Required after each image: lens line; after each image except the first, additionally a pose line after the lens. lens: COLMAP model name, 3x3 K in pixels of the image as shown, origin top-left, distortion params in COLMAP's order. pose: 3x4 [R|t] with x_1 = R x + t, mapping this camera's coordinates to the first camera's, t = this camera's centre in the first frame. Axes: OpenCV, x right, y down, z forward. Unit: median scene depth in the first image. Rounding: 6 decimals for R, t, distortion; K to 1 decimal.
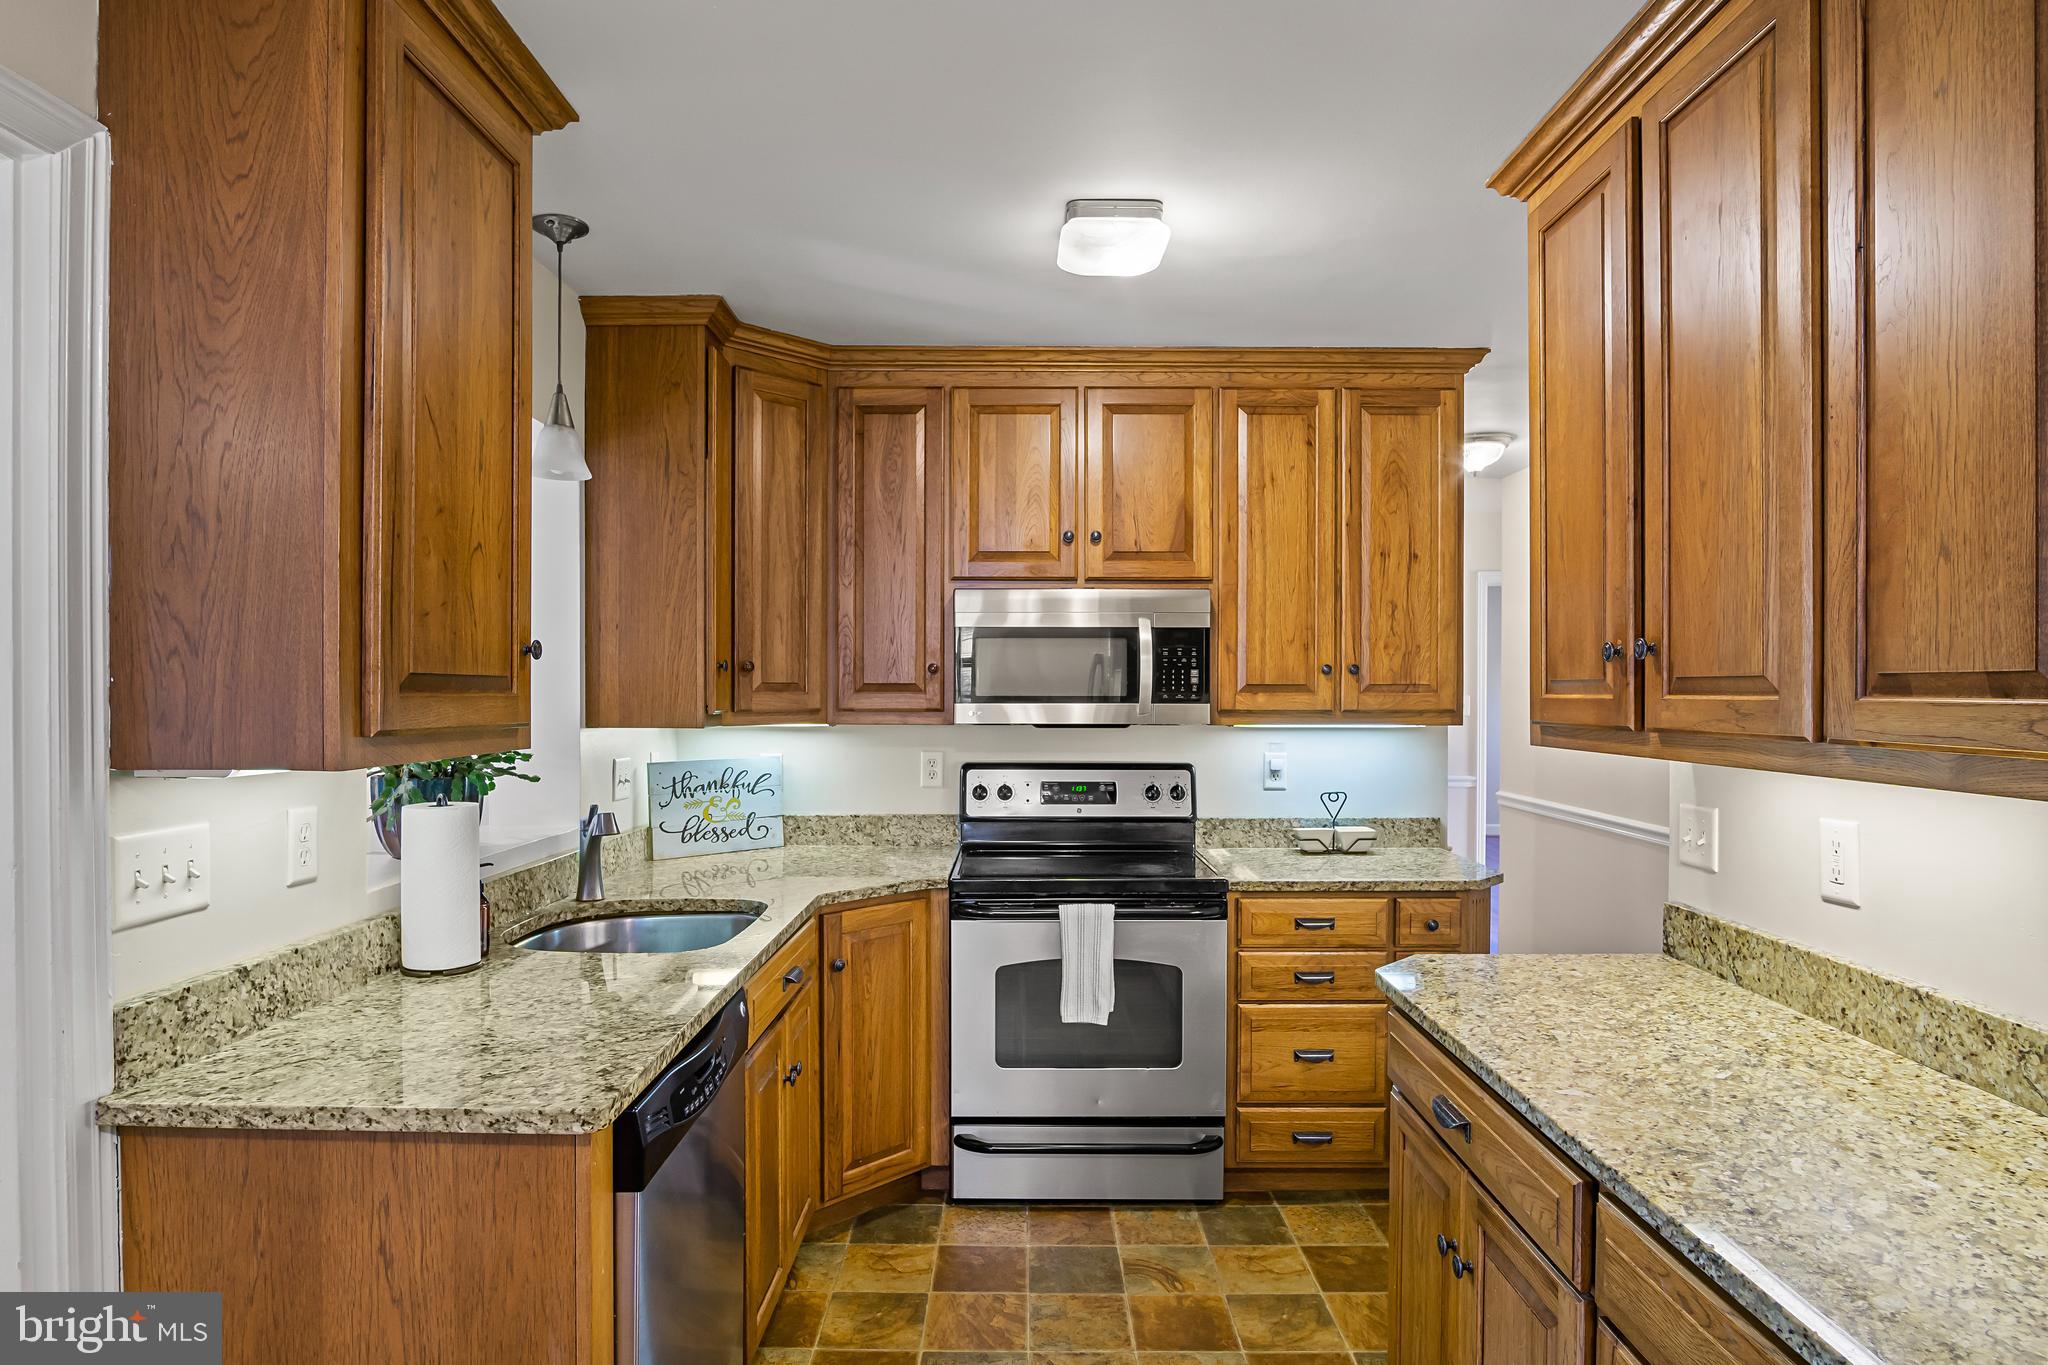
lens RADIAL K [[1117.6, 0, 1025.7], [0, 1117.6, 688.2], [0, 0, 1]] dist [-0.002872, -0.001739]
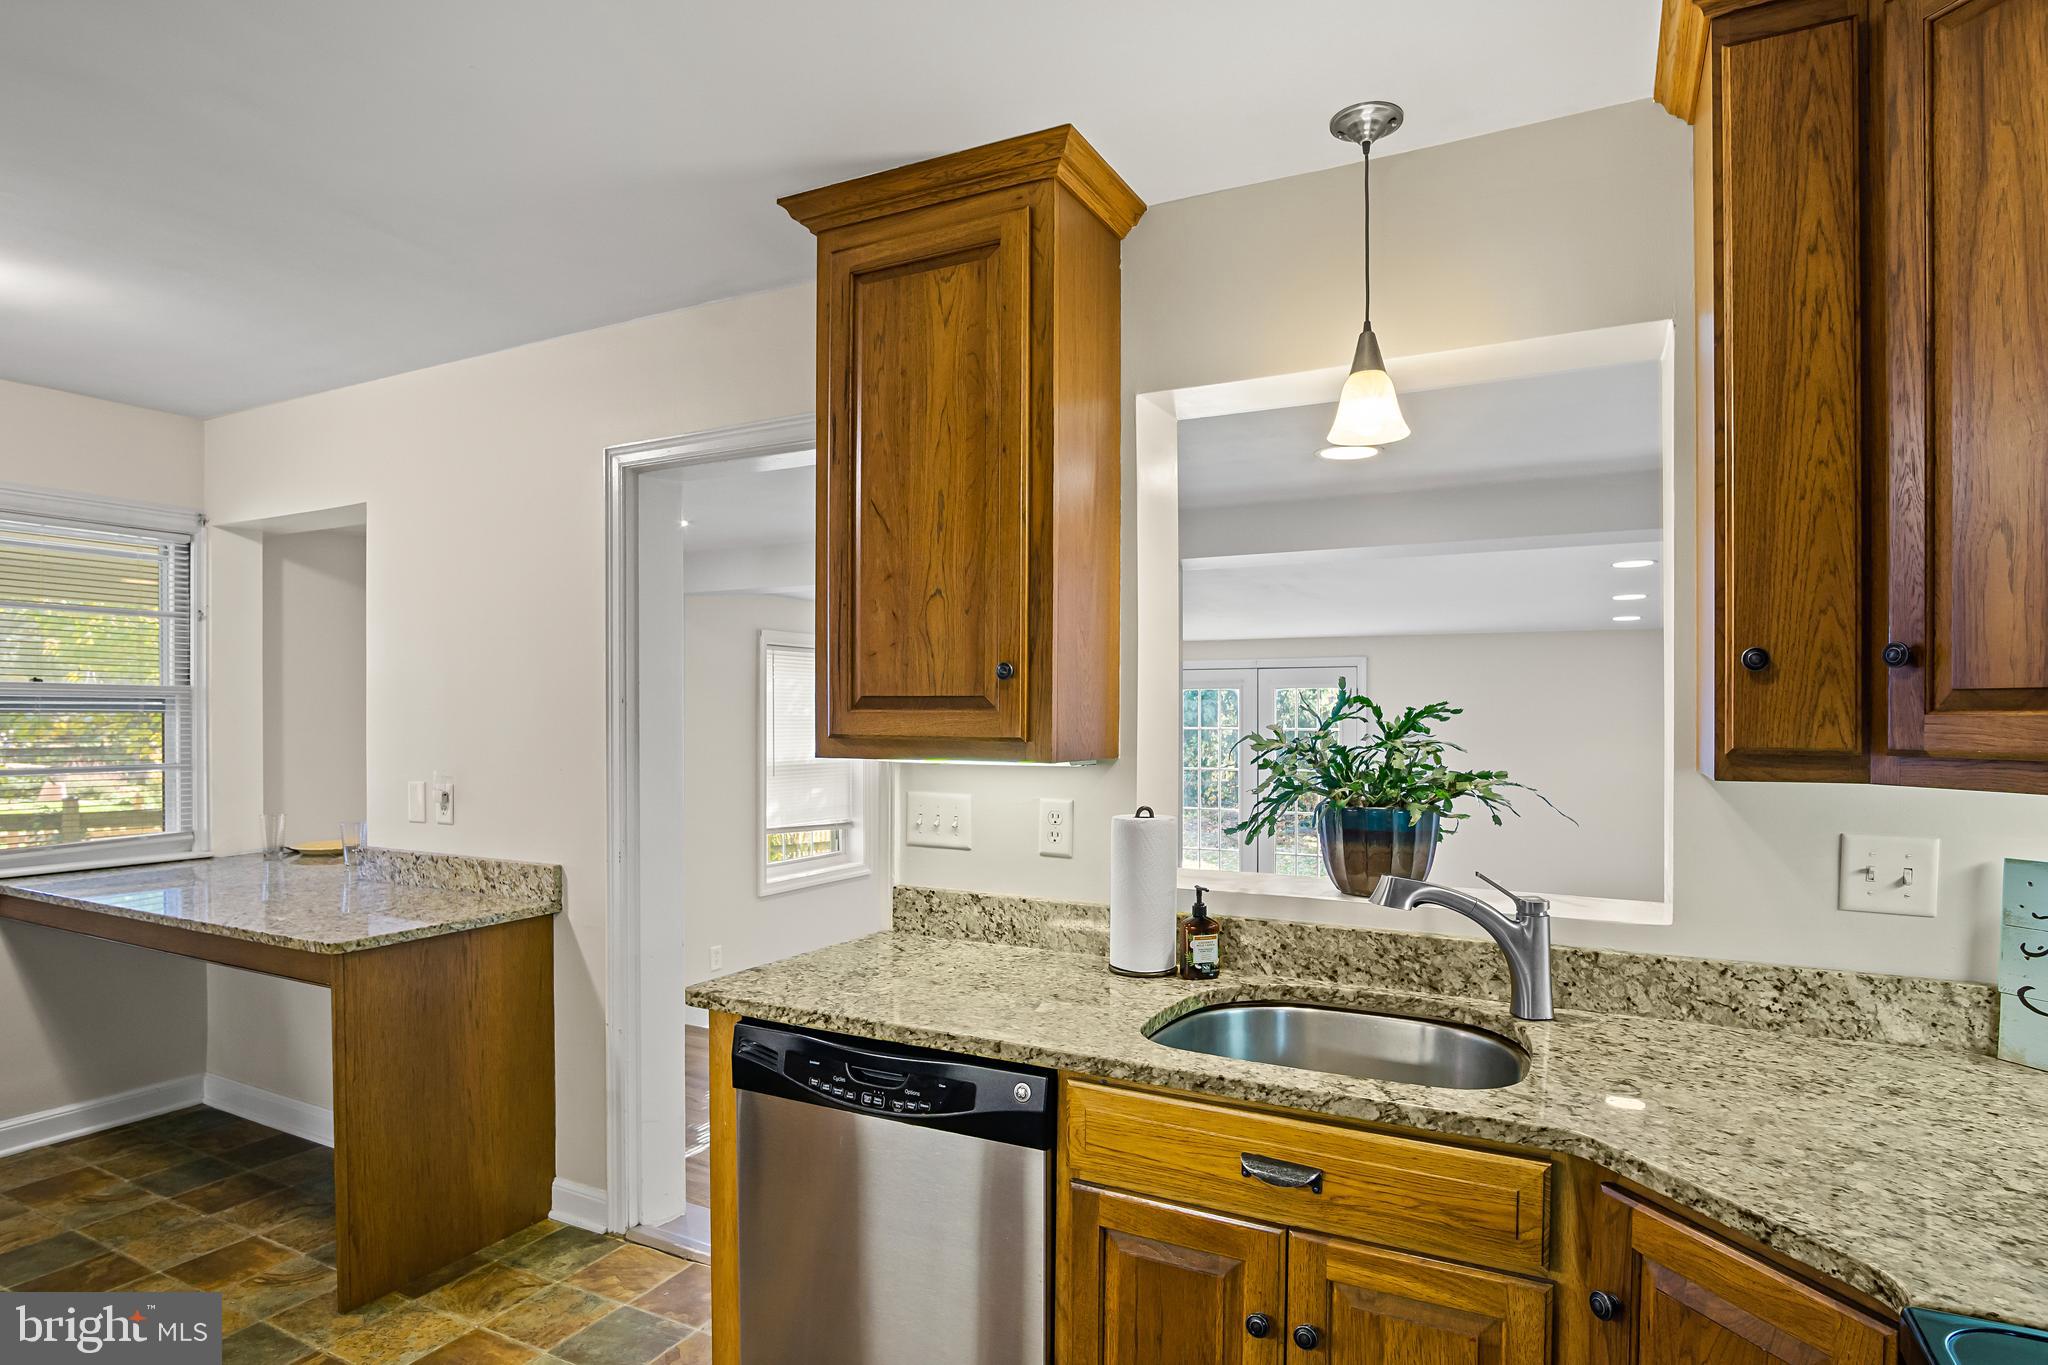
lens RADIAL K [[1117.6, 0, 1024.2], [0, 1117.6, 720.7], [0, 0, 1]] dist [-0.002872, -0.001739]
pose [[-0.460249, -0.004757, -0.887777, 0.636137], [-0.004488, 0.999985, -0.003031, 0.021762], [0.887778, 0.002589, -0.460264, 1.842200]]
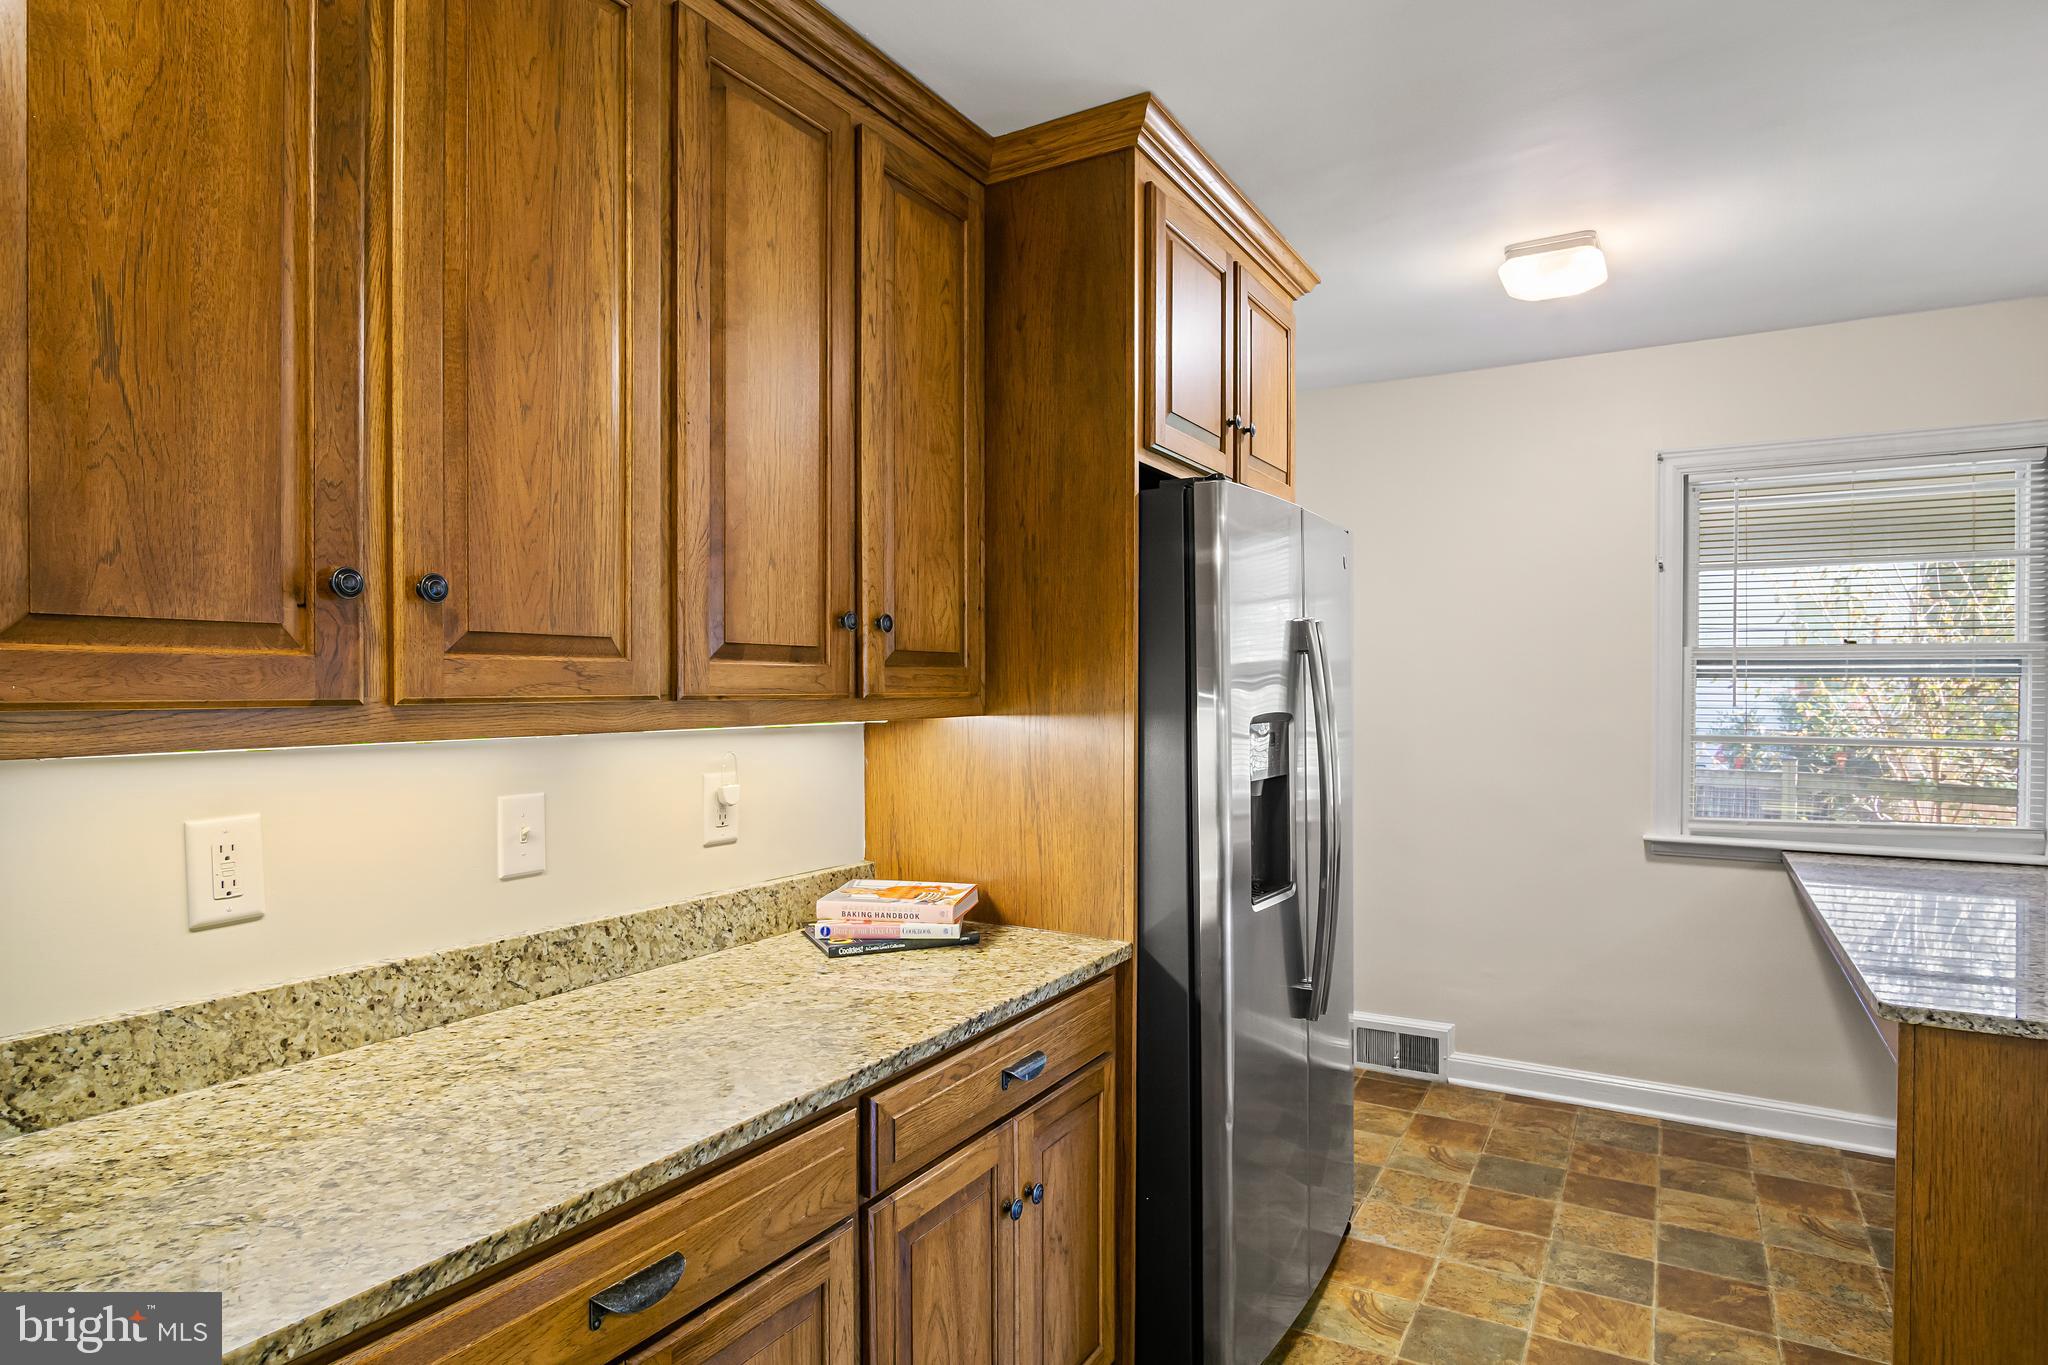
lens RADIAL K [[1117.6, 0, 1026.9], [0, 1117.6, 690.8], [0, 0, 1]] dist [-0.002872, -0.001739]
pose [[-0.859898, -0.008145, 0.510401, -0.166294], [-0.005573, 0.999963, 0.006569, 0.027012], [-0.510436, 0.002804, -0.859911, 1.612418]]
